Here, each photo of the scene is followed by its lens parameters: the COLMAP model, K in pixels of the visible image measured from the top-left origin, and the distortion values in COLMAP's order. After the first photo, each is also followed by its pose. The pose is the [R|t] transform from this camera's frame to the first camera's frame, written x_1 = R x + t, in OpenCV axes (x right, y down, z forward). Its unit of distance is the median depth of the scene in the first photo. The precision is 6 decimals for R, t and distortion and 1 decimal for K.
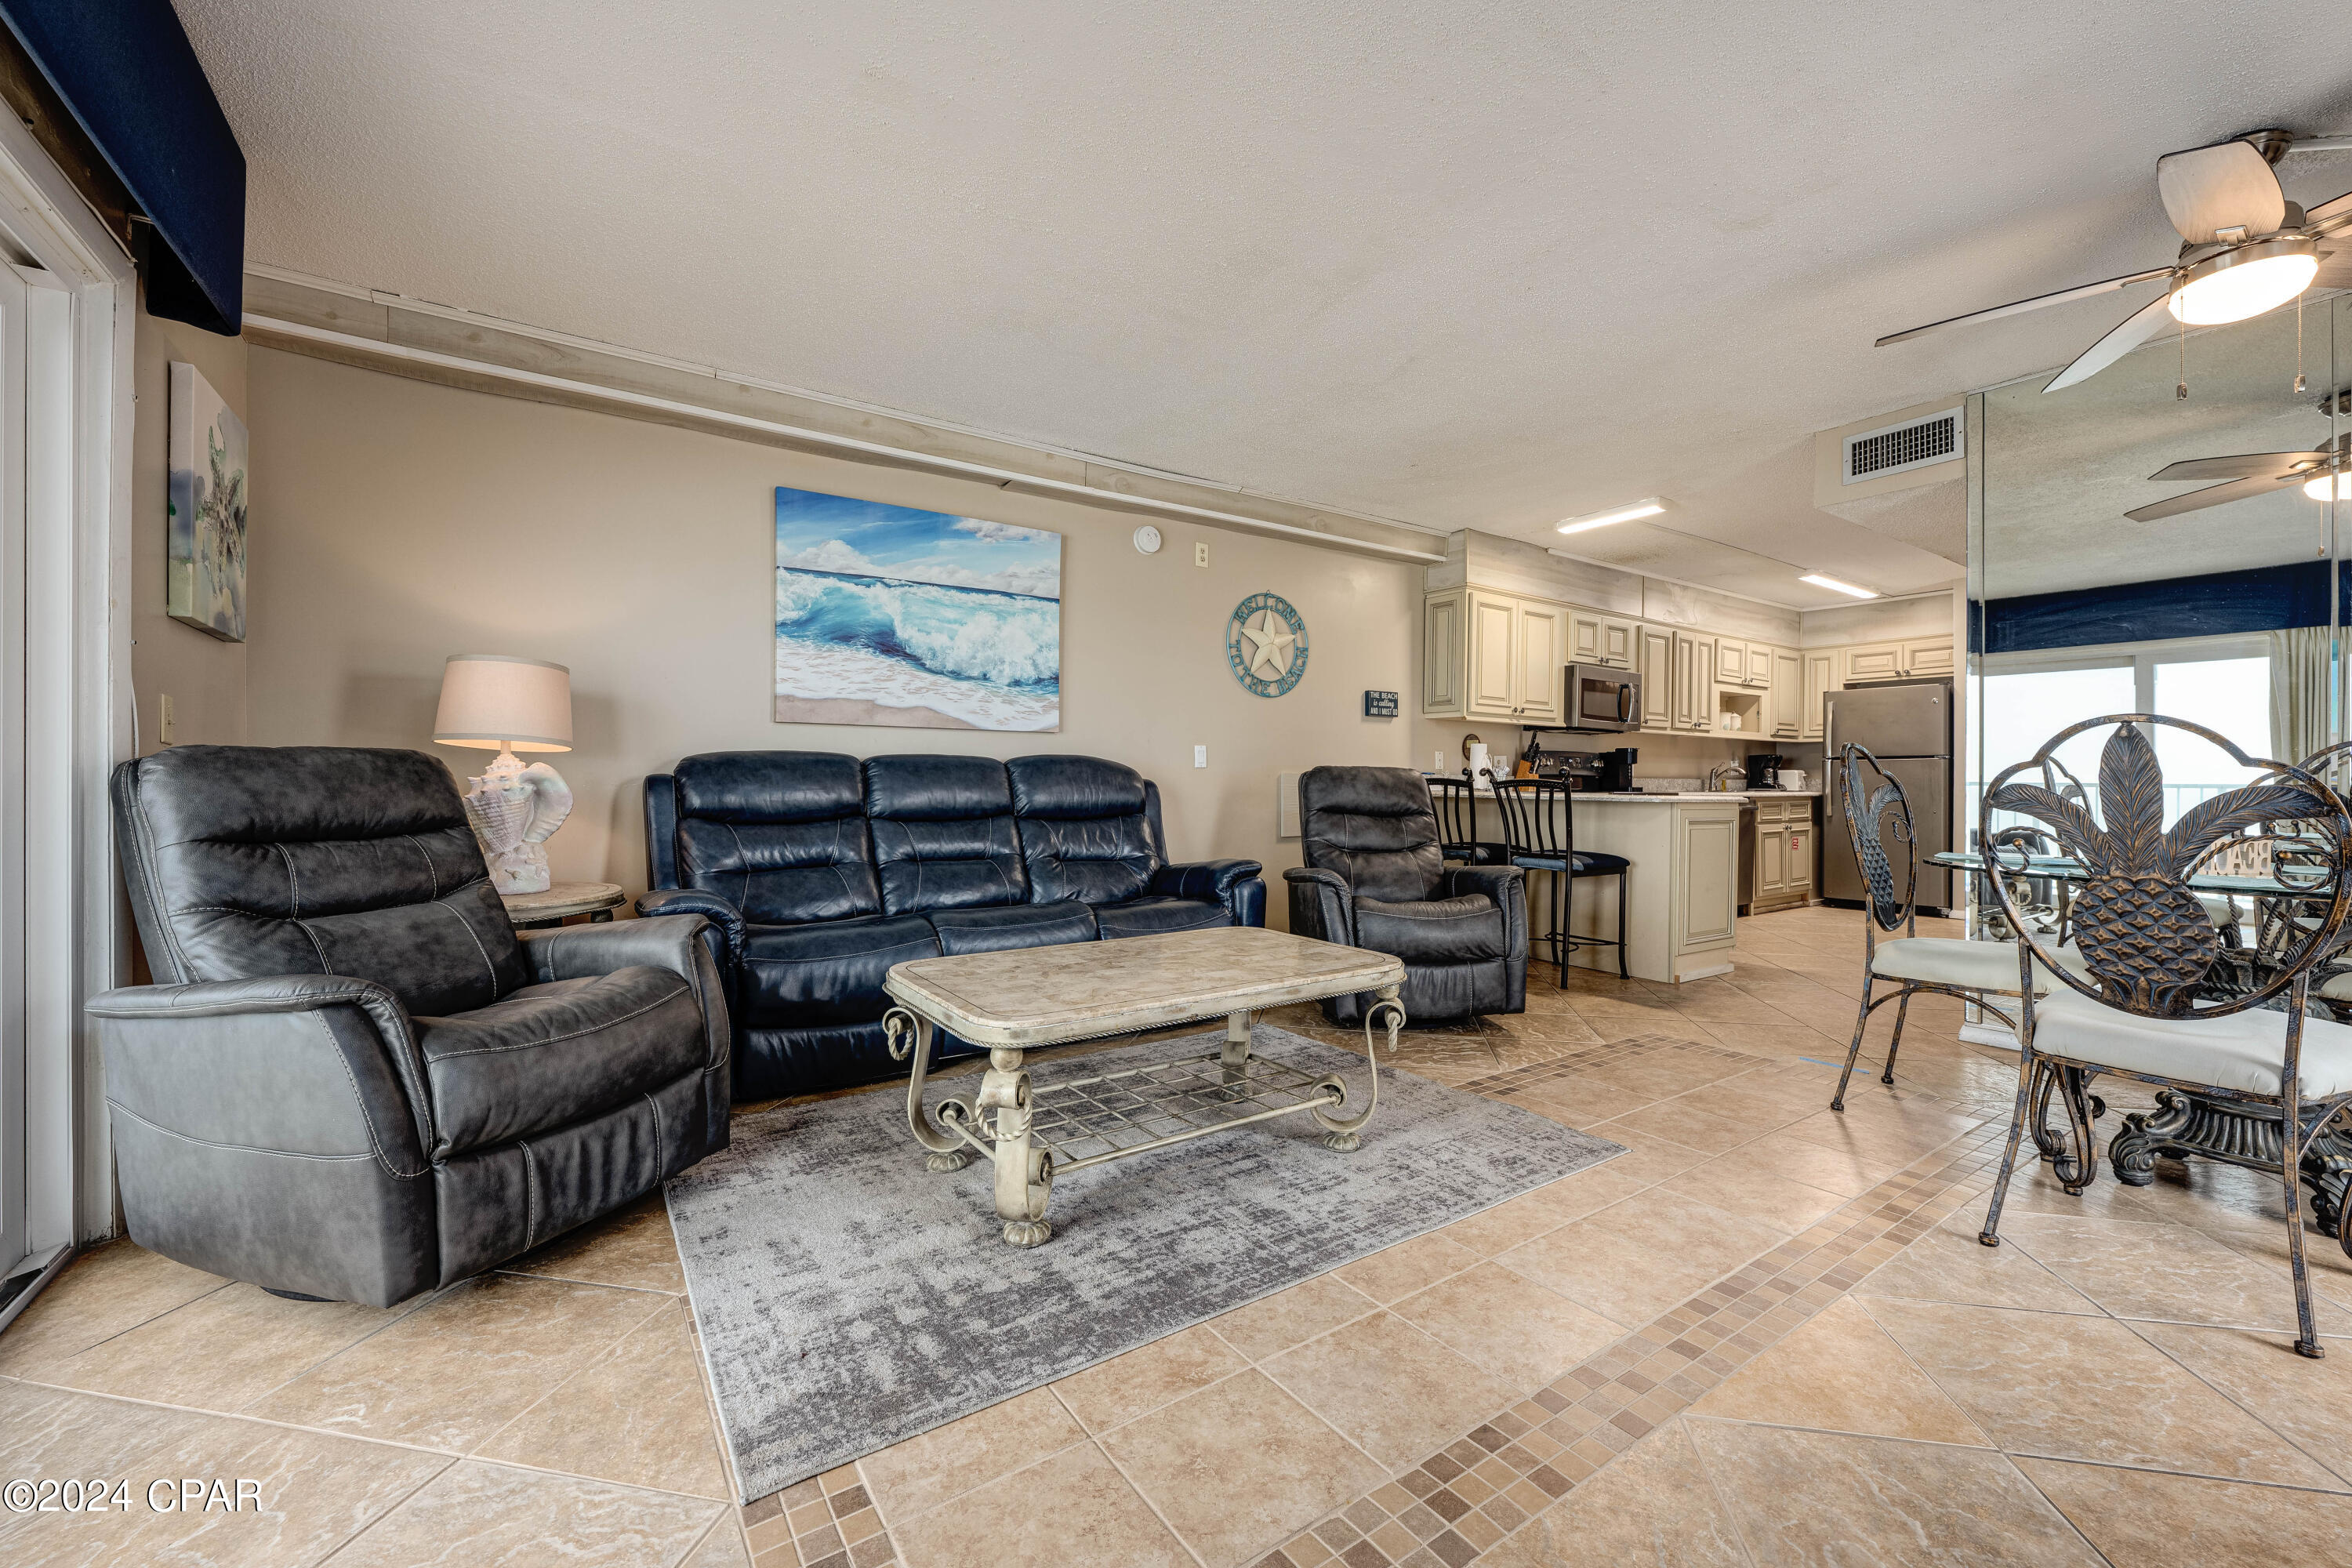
lens RADIAL K [[937.0, 0, 1162.8], [0, 937.0, 787.7], [0, 0, 1]] dist [-0.005394, -0.000117]
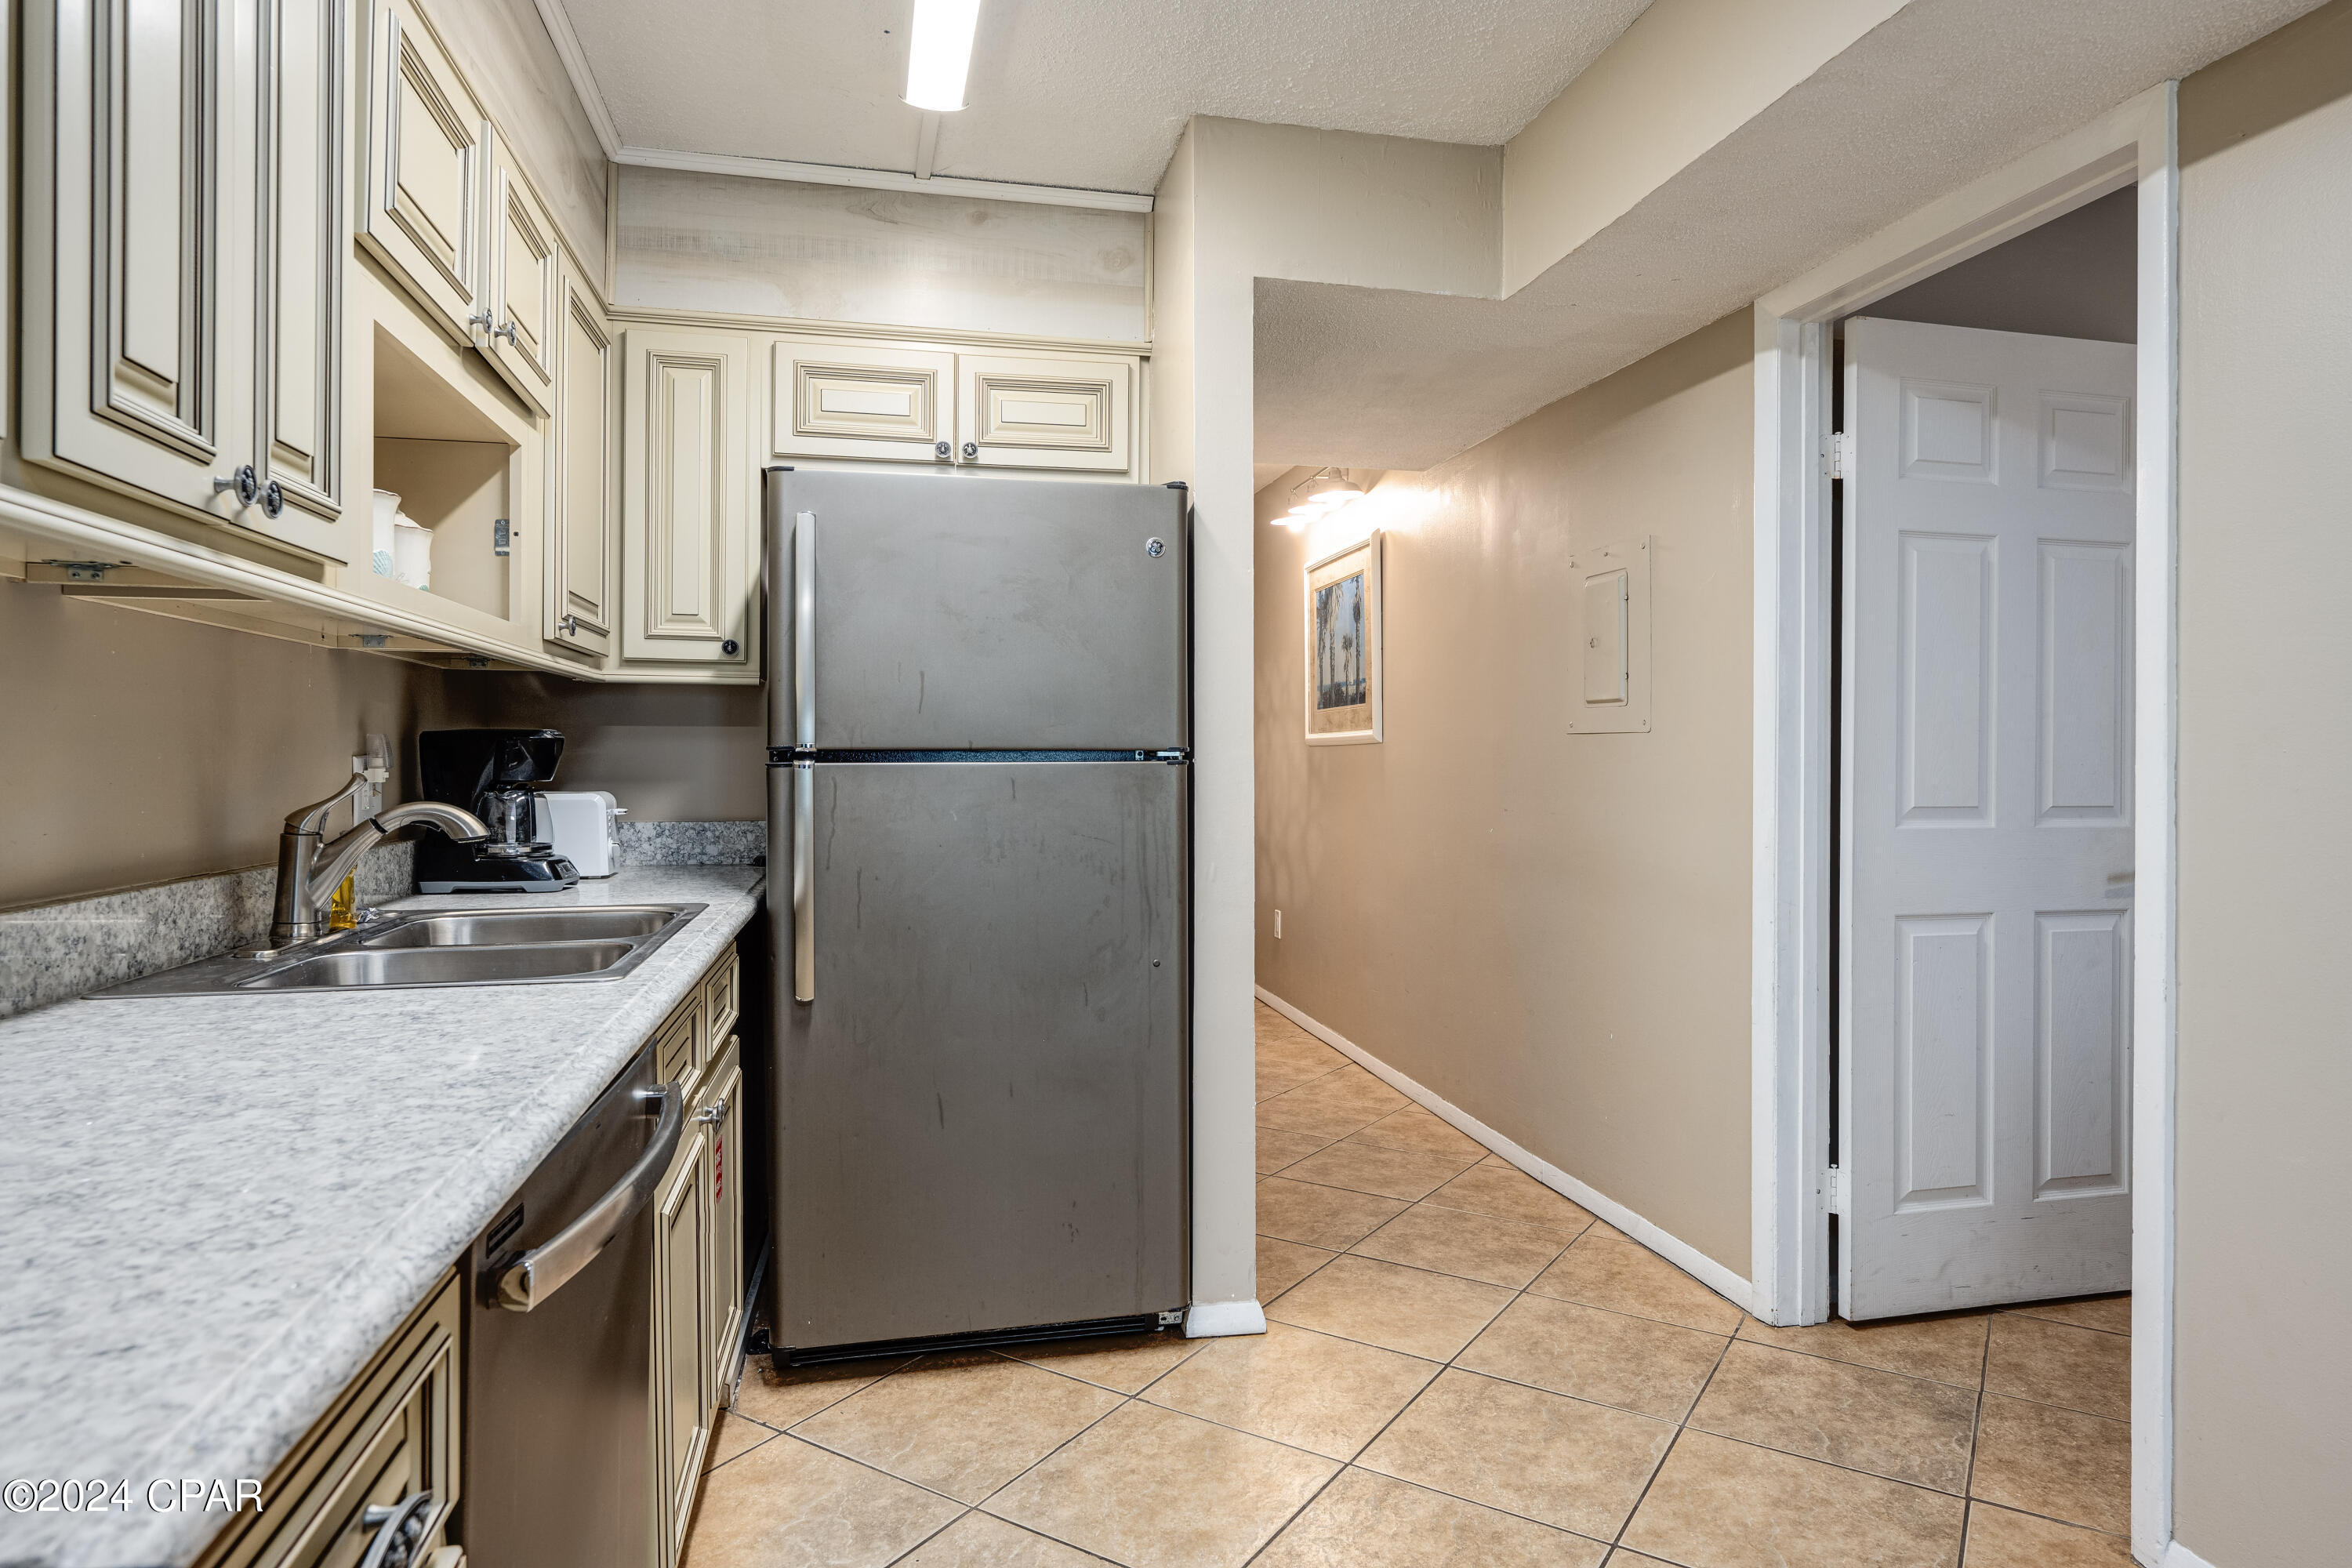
lens RADIAL K [[1350.3, 0, 1178.4], [0, 1350.3, 753.6], [0, 0, 1]] dist [0.001120, 0.000482]
pose [[0.354492, -0.003568, 0.935052, 0.818906], [0.004436, 0.999988, 0.002134, -0.060070], [-0.935048, 0.003391, 0.354504, 1.503797]]
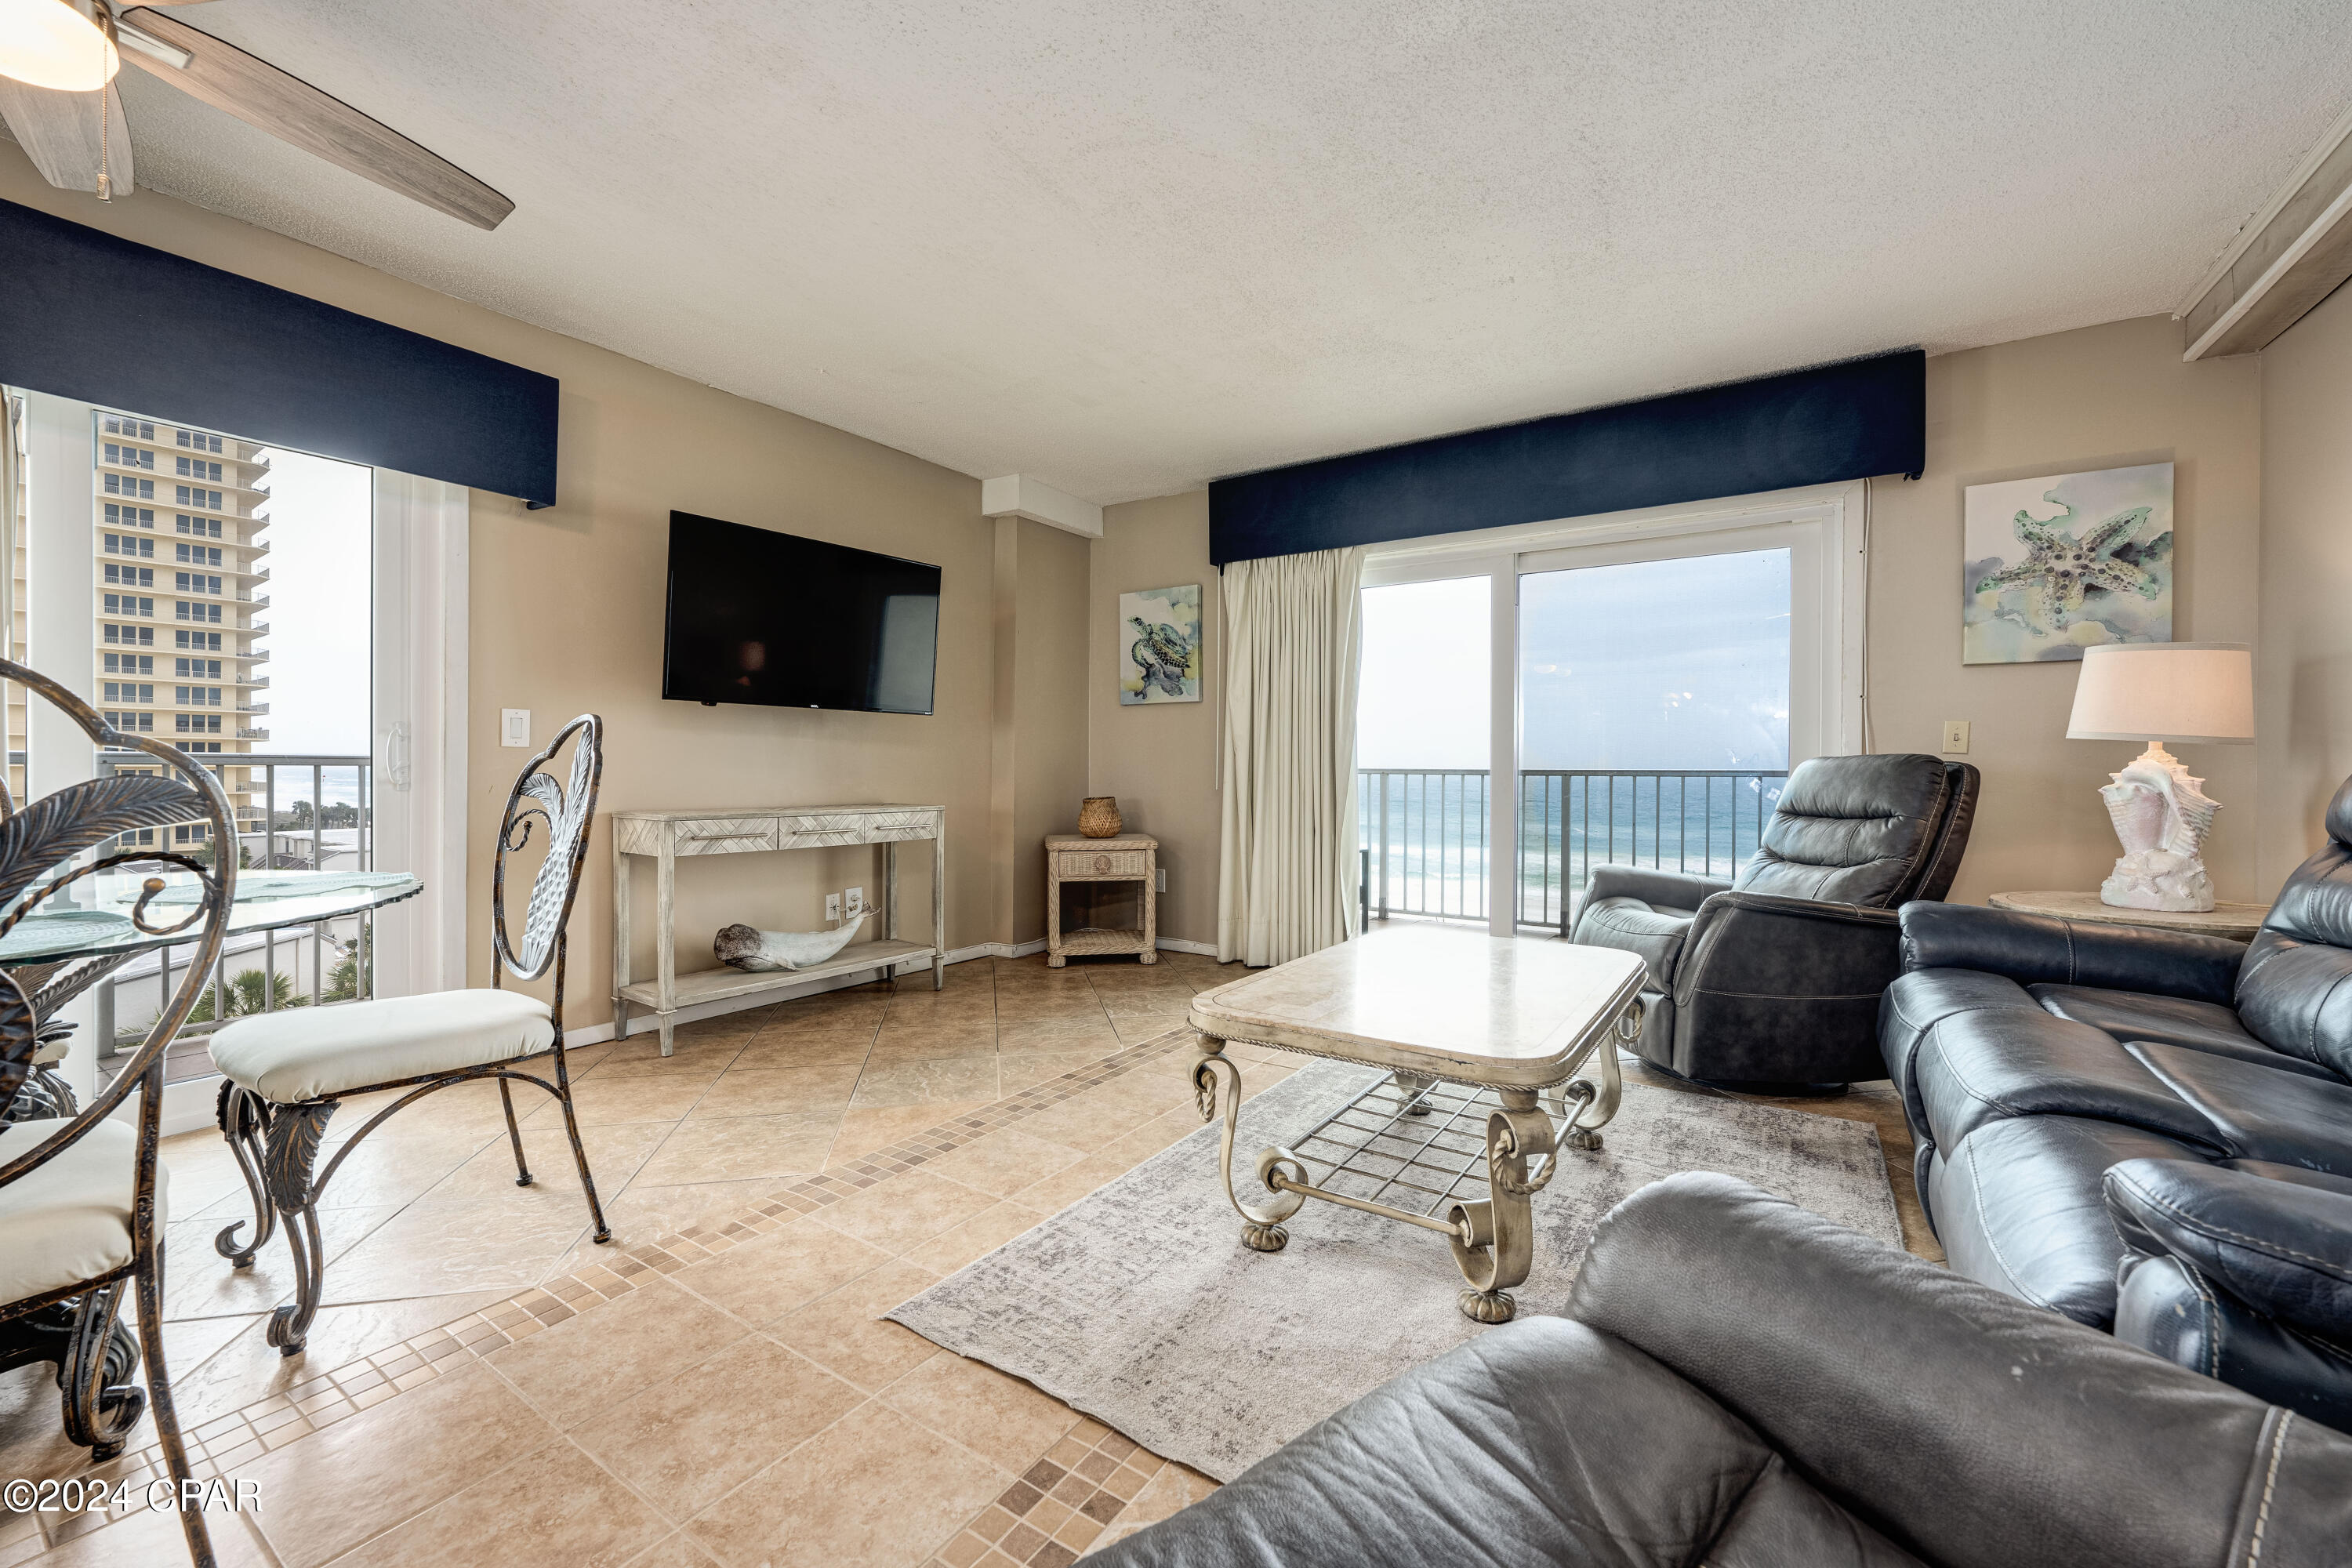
lens RADIAL K [[940.6, 0, 1176.8], [0, 940.6, 771.9], [0, 0, 1]] dist [-0.006484, 0.000284]
pose [[-0.919884, -0.007709, -0.392115, 0.369497], [-0.010955, 0.999922, 0.006043, -0.008349], [0.392037, 0.009855, -0.919897, 1.097486]]
